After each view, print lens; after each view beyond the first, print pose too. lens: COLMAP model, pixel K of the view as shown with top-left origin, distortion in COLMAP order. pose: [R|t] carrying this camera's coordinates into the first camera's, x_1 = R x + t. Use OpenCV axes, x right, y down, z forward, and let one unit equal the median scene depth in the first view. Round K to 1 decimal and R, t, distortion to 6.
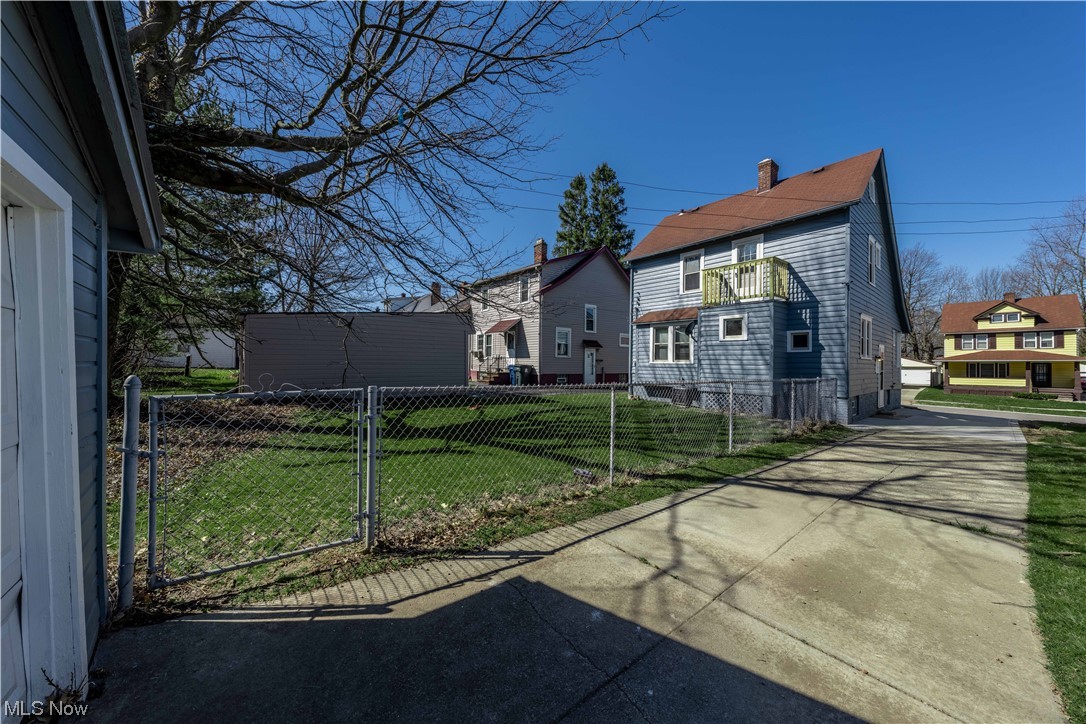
lens RADIAL K [[371.9, 0, 543.2], [0, 371.9, 366.8], [0, 0, 1]] dist [-0.002565, 0.000083]
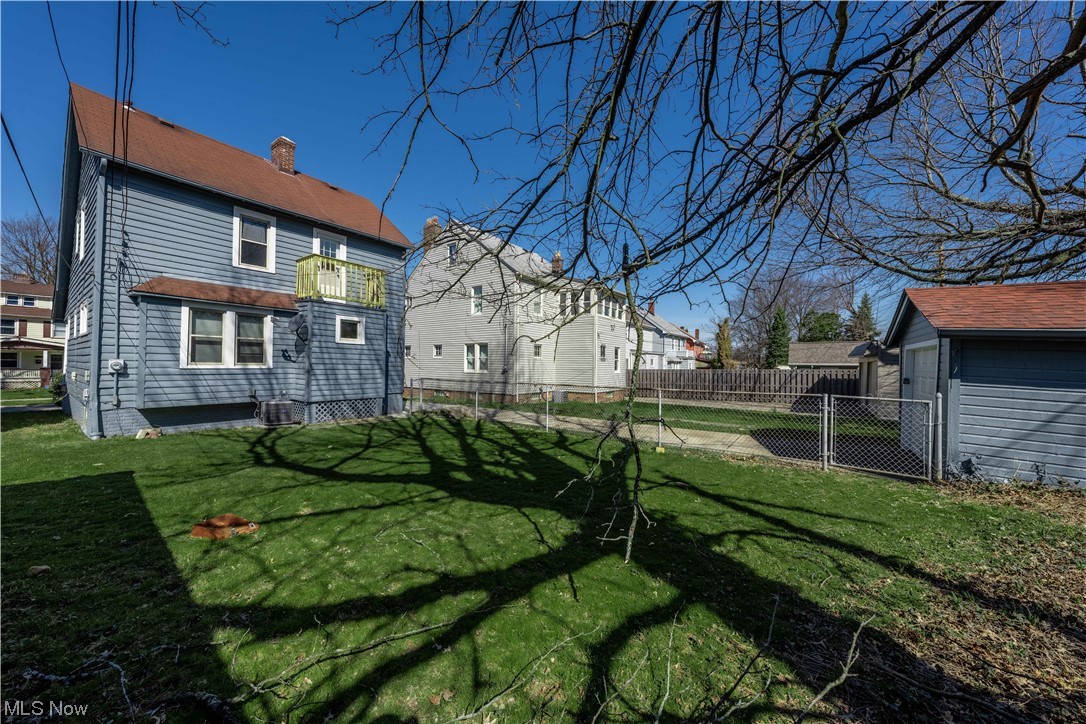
lens RADIAL K [[371.9, 0, 543.5], [0, 371.9, 361.5], [0, 0, 1]] dist [-0.002565, 0.000083]
pose [[-0.257582, -0.004273, 0.966247, -0.497988], [-0.005152, 0.999982, 0.003049, -0.029810], [-0.966243, -0.004193, -0.257599, 0.730865]]
